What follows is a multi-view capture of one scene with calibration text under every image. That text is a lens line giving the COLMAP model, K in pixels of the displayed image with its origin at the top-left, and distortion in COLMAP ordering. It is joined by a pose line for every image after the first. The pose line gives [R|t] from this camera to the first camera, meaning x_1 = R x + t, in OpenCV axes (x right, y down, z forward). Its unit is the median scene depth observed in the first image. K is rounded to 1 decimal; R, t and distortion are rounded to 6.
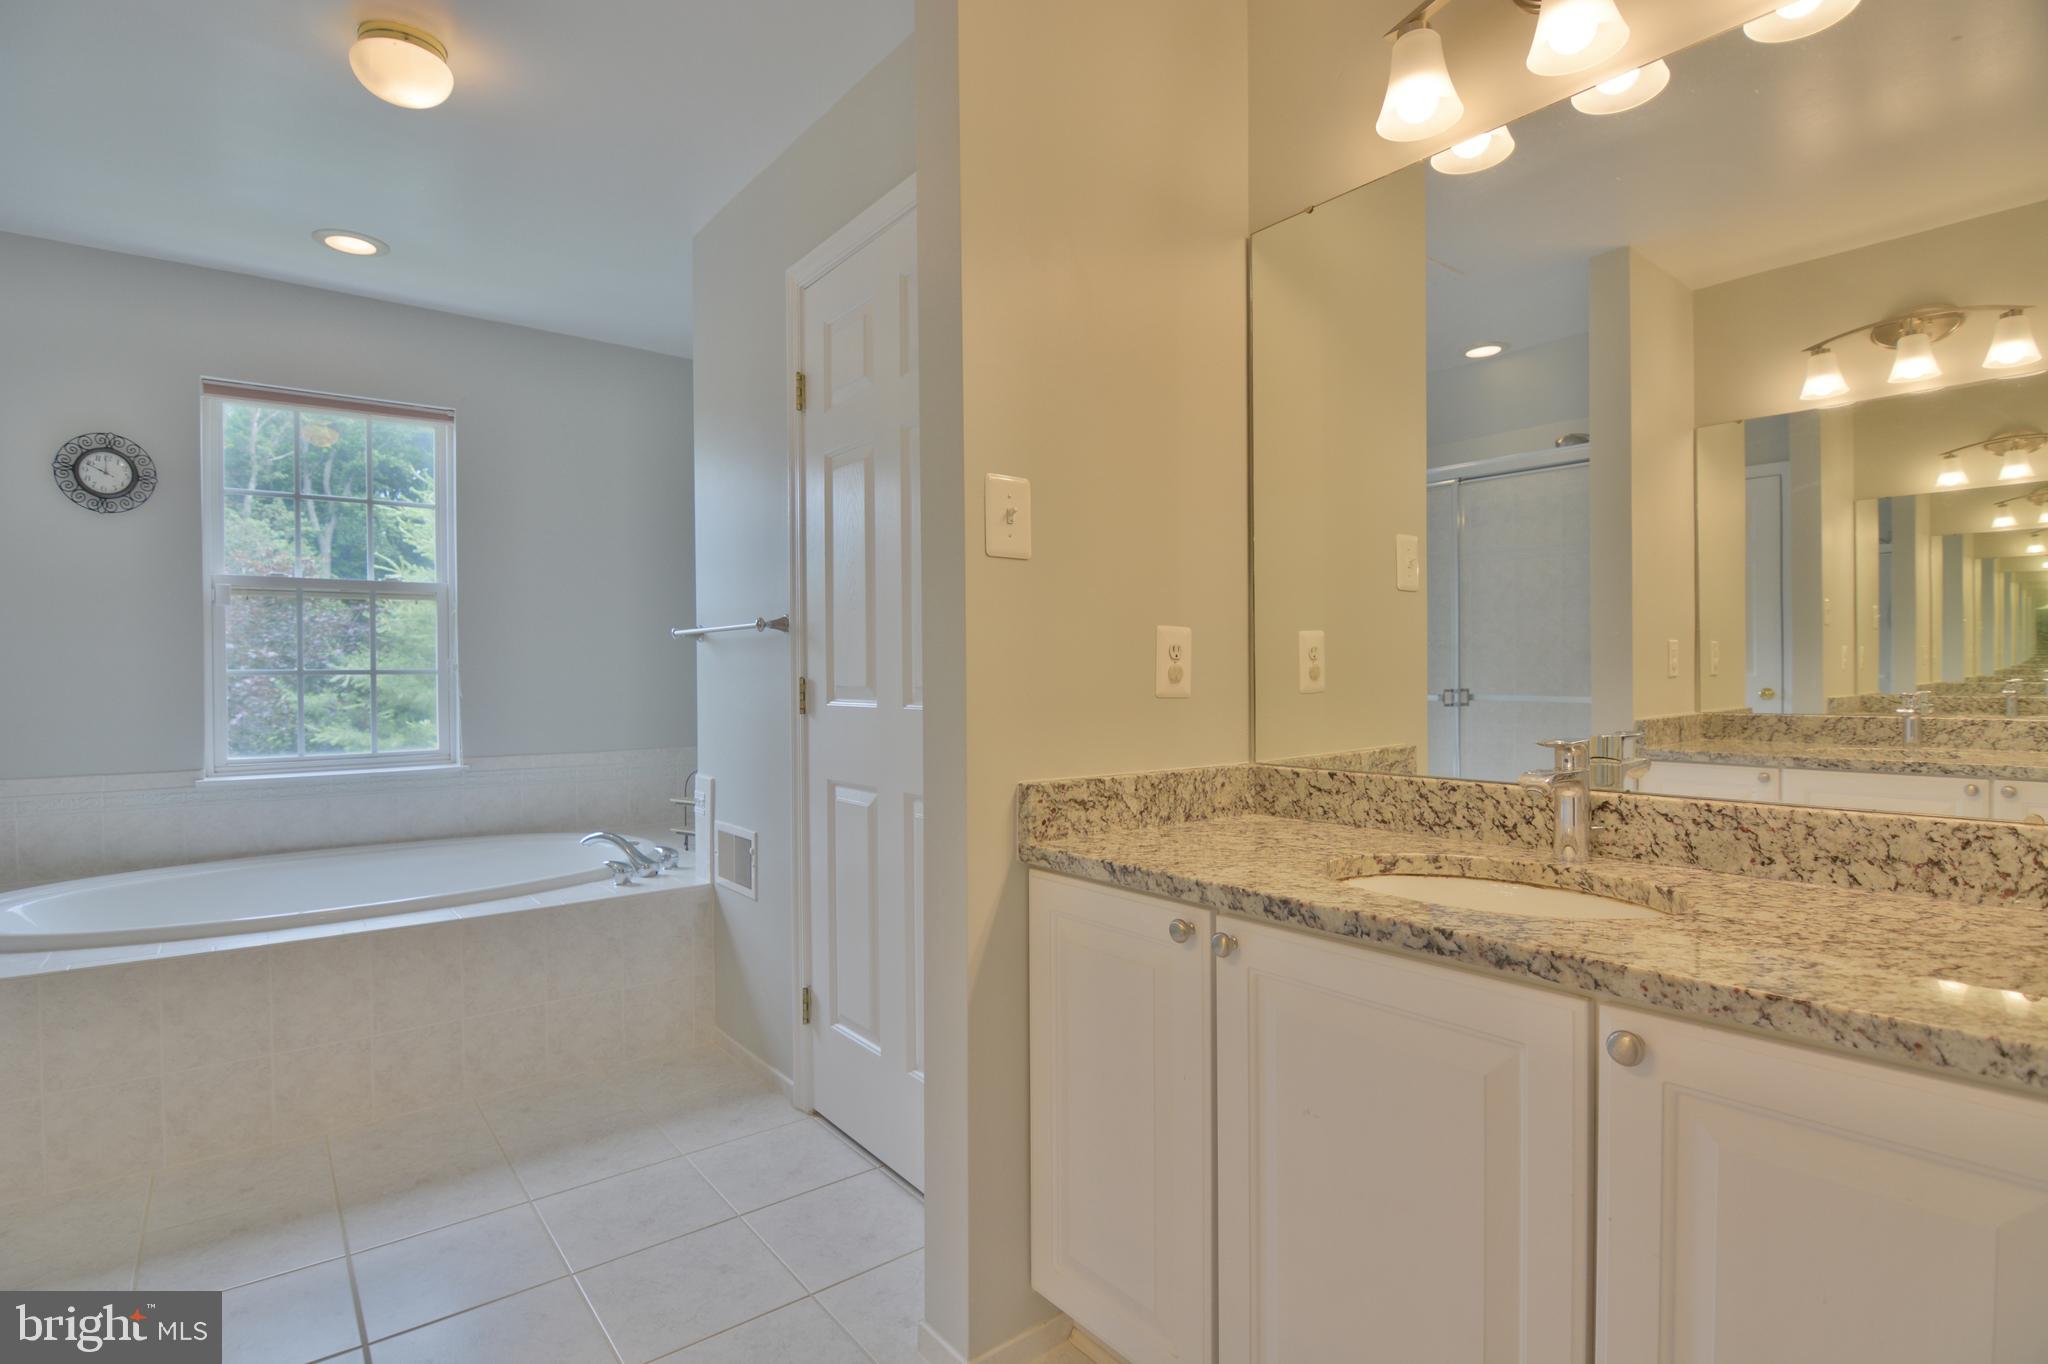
lens RADIAL K [[1005.1, 0, 1020.8], [0, 1005.1, 681.9], [0, 0, 1]] dist [-0.013685, -0.001236]
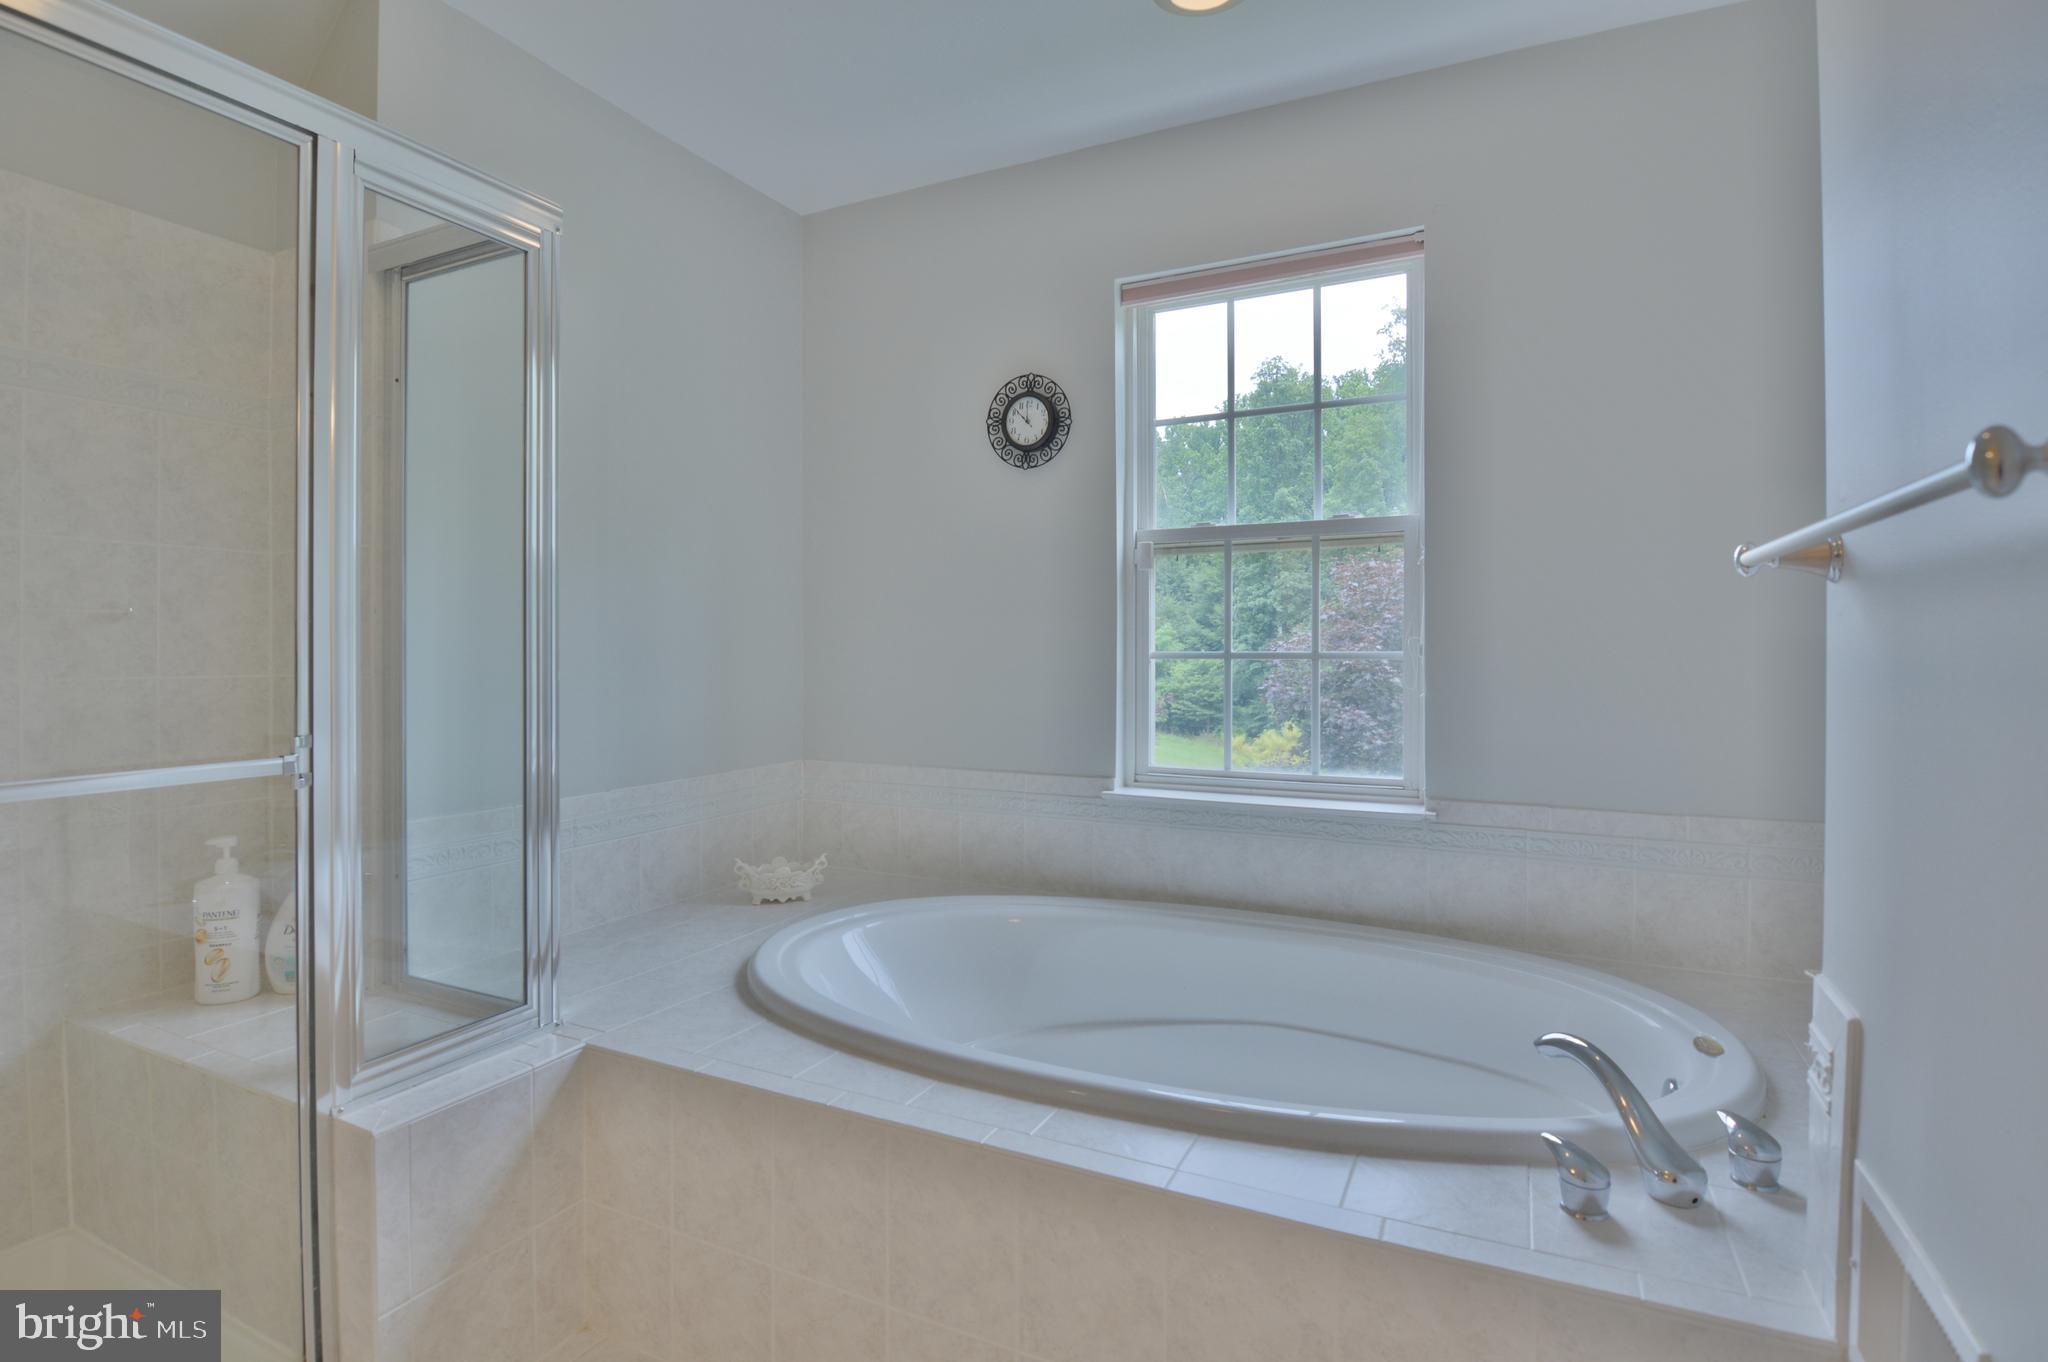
lens RADIAL K [[1005.1, 0, 1014.9], [0, 1005.1, 652.6], [0, 0, 1]] dist [-0.013685, -0.001236]
pose [[0.420694, 0.009969, -0.907148, -0.134543], [-0.010908, 0.999923, 0.005930, -0.015312], [0.907137, 0.007401, 0.420770, 0.613817]]
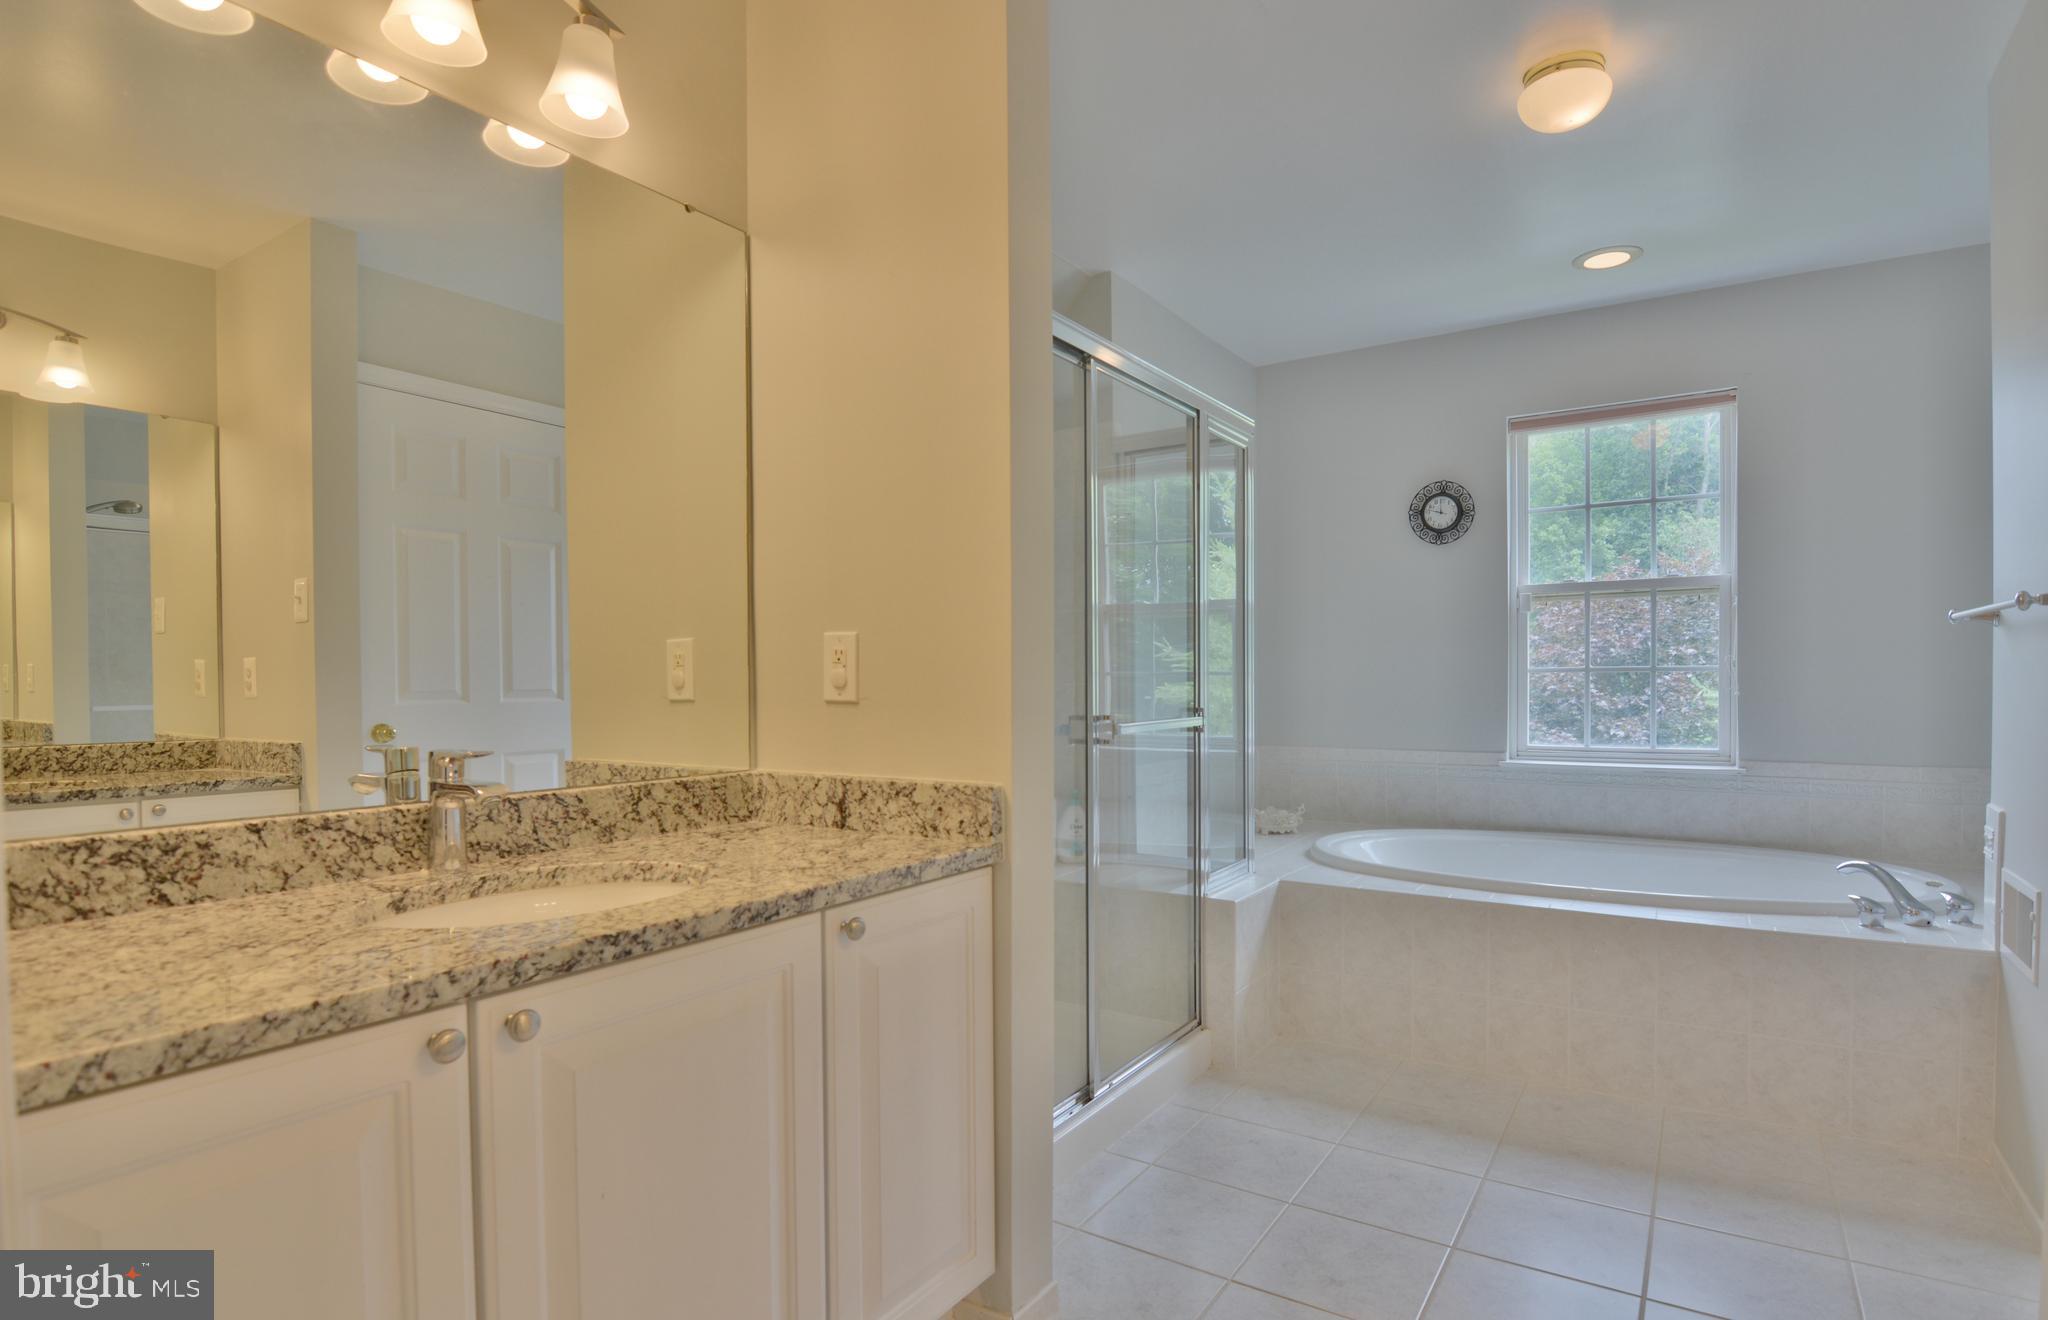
lens RADIAL K [[1053.5, 0, 1054.3], [0, 1053.5, 700.0], [0, 0, 1]] dist [-0.000149, -0.001197]
pose [[0.337459, 0.023512, -0.941046, 0.179338], [-0.004060, 0.999715, 0.023522, -0.001056], [0.941331, -0.004117, 0.337459, 0.078231]]
